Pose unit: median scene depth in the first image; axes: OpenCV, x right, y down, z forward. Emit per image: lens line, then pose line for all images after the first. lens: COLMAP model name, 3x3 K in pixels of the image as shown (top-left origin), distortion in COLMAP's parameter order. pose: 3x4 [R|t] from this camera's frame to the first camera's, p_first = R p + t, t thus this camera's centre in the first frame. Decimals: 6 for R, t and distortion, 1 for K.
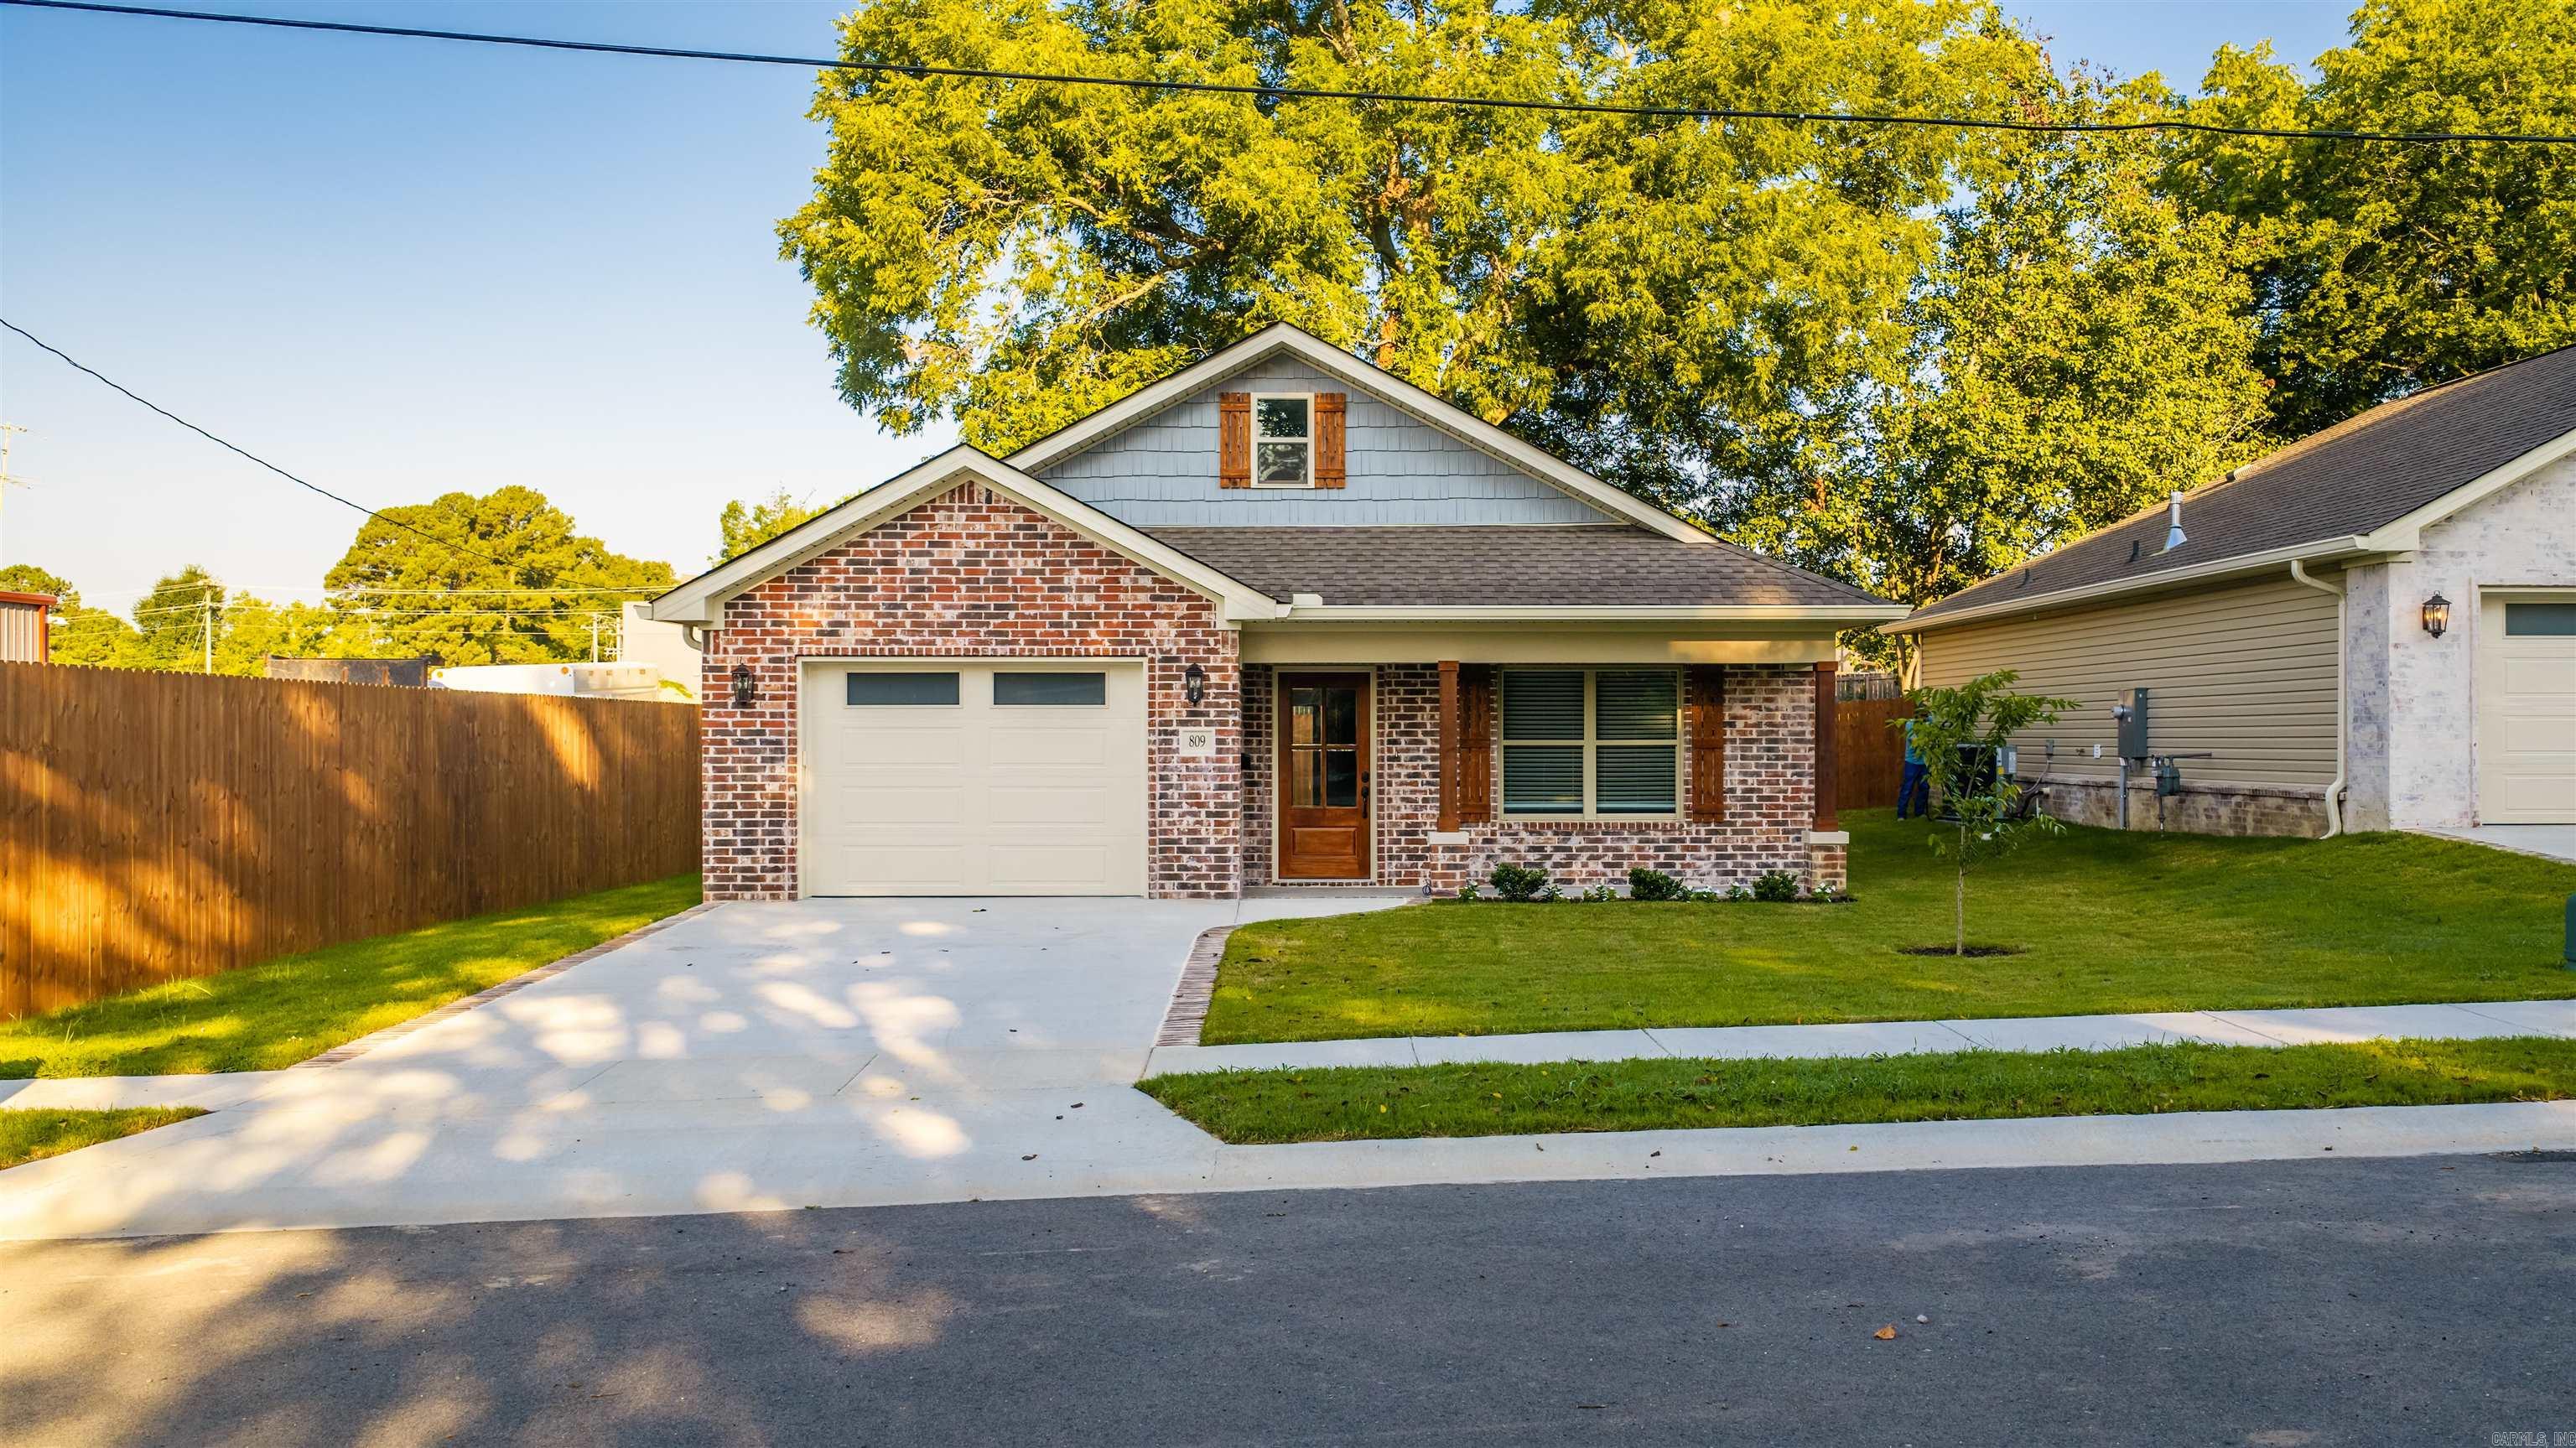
lens RADIAL K [[2224.0, 0, 1336.1], [0, 2224.0, 734.3], [0, 0, 1]] dist [0.024328, 0.003156]
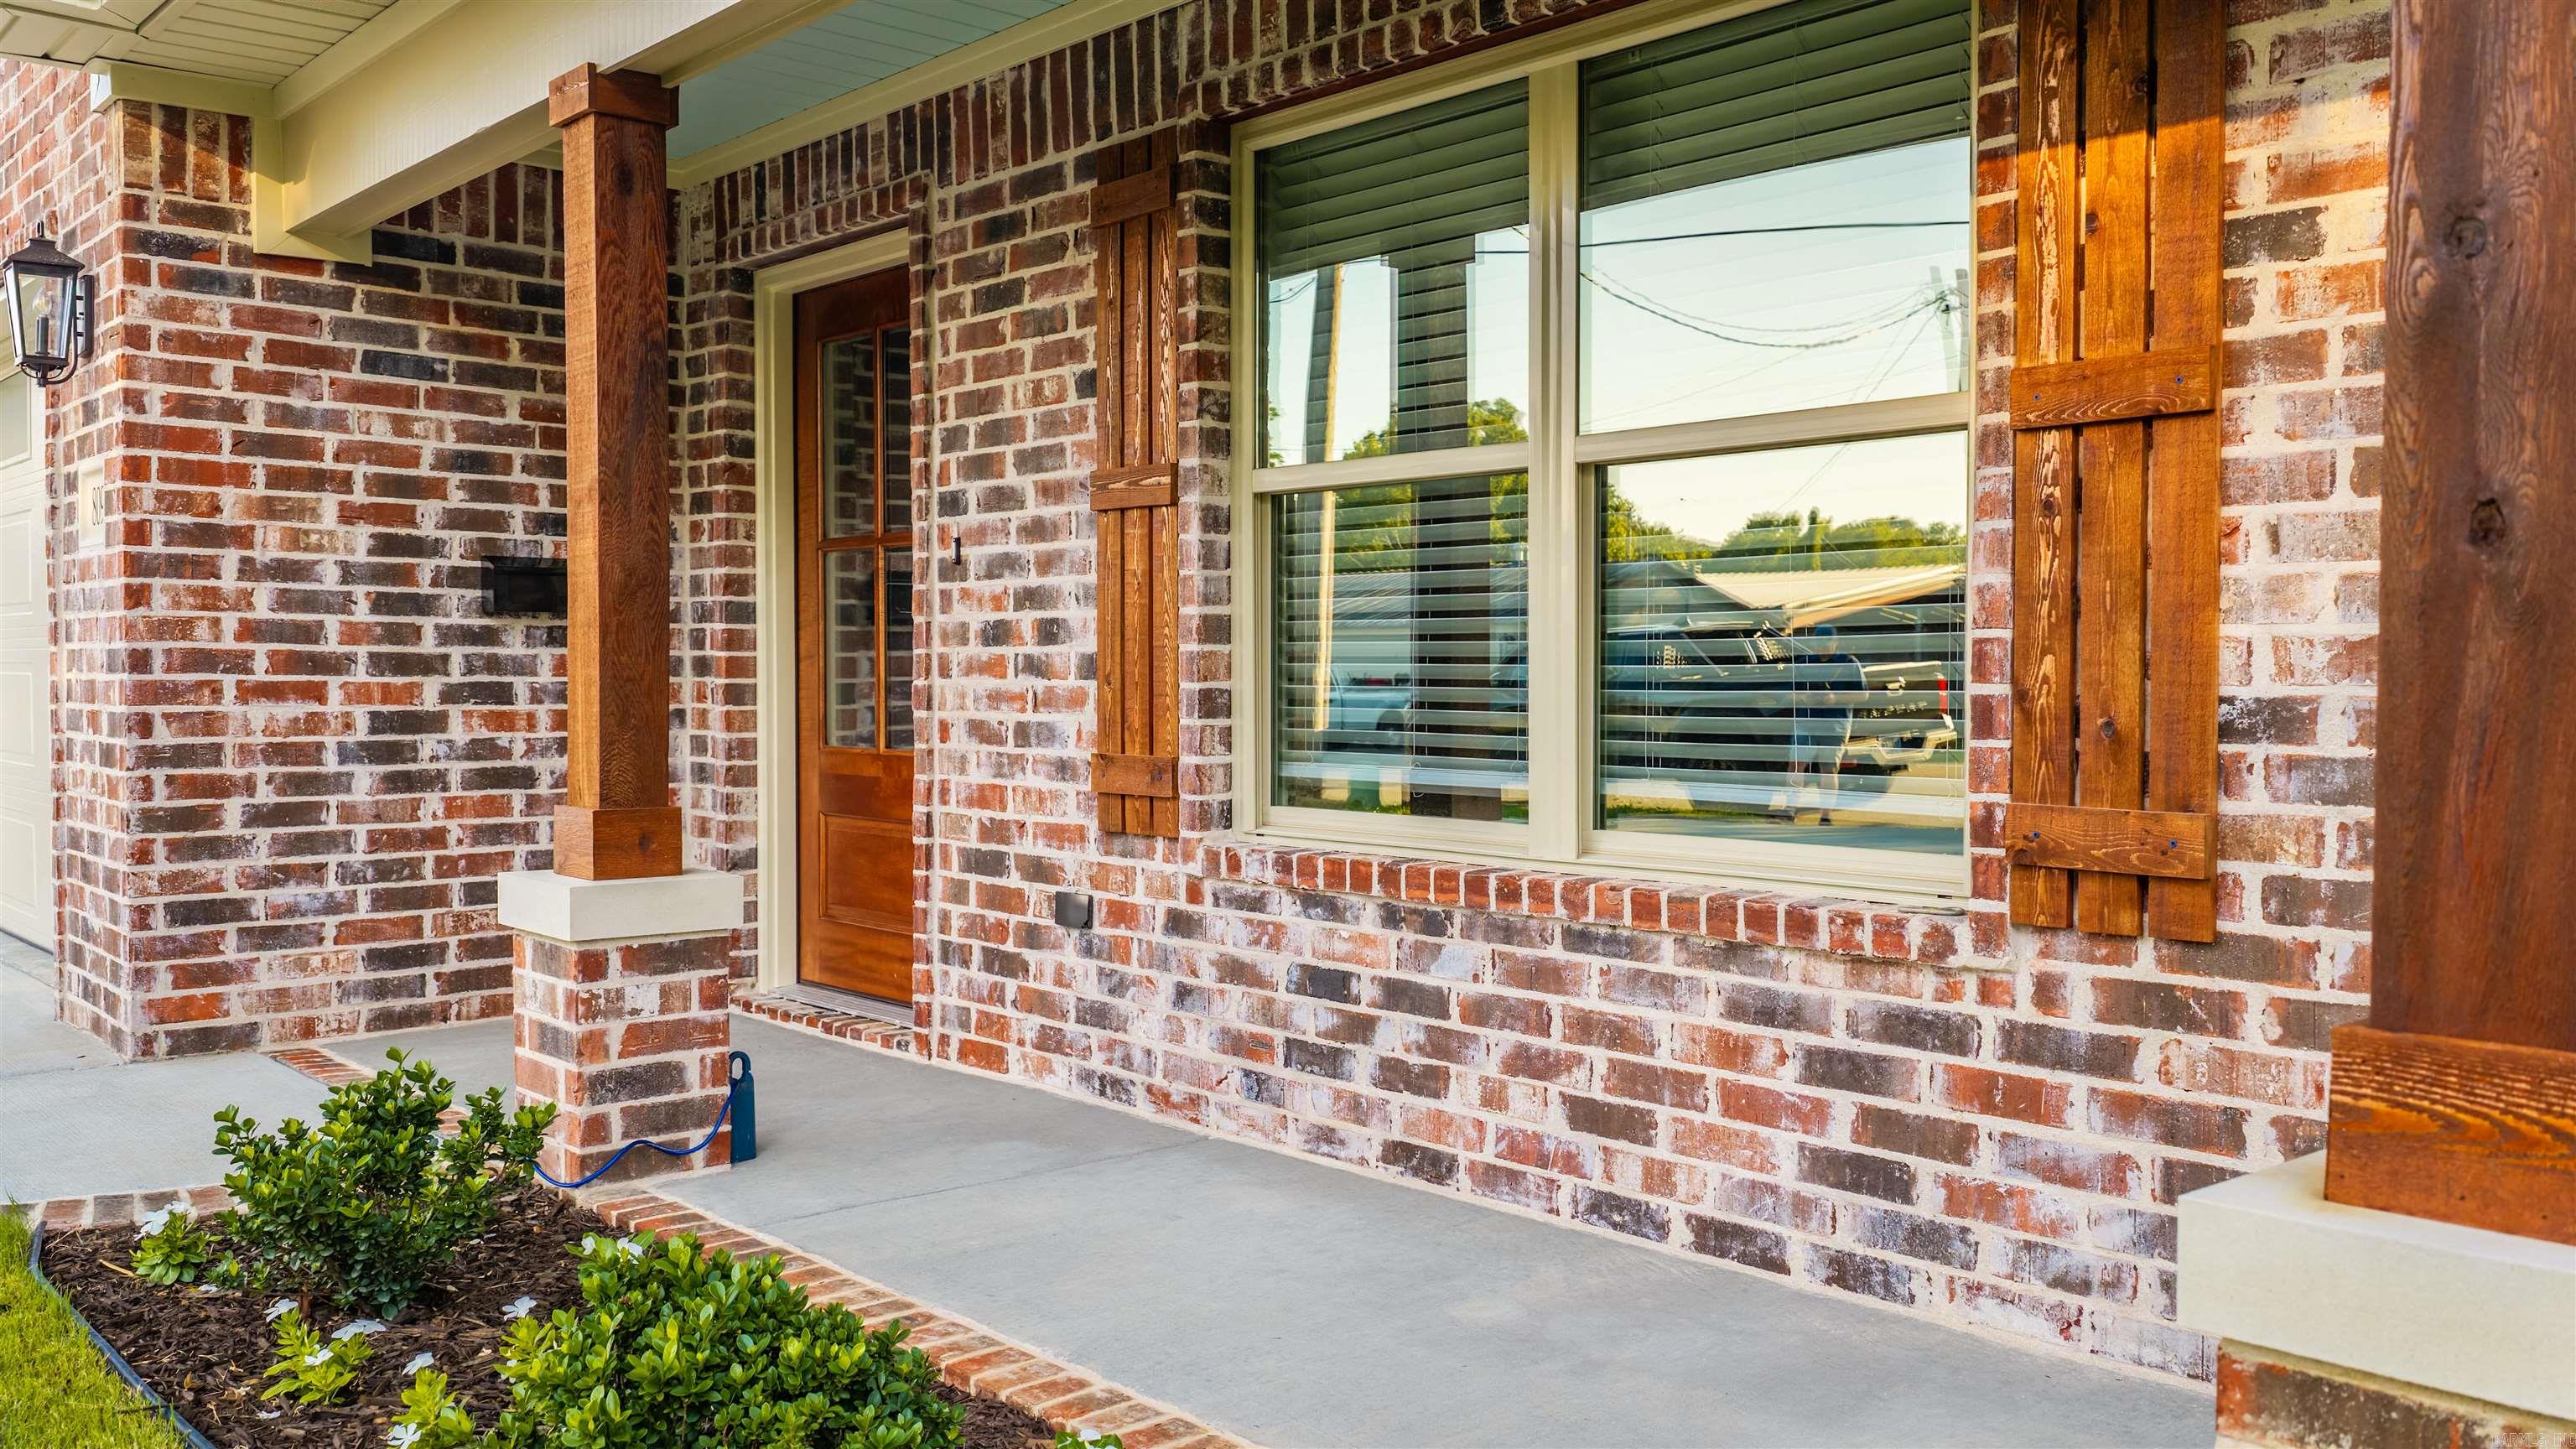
lens RADIAL K [[2141.1, 0, 1278.9], [0, 2141.1, 736.2], [0, 0, 1]] dist [0.042062, -0.117827]
pose [[0.641836, 0.025433, -0.766420, 0.258510], [-0.004042, 0.999548, 0.029785, 0.024435], [0.766831, -0.016019, 0.641649, 0.937510]]
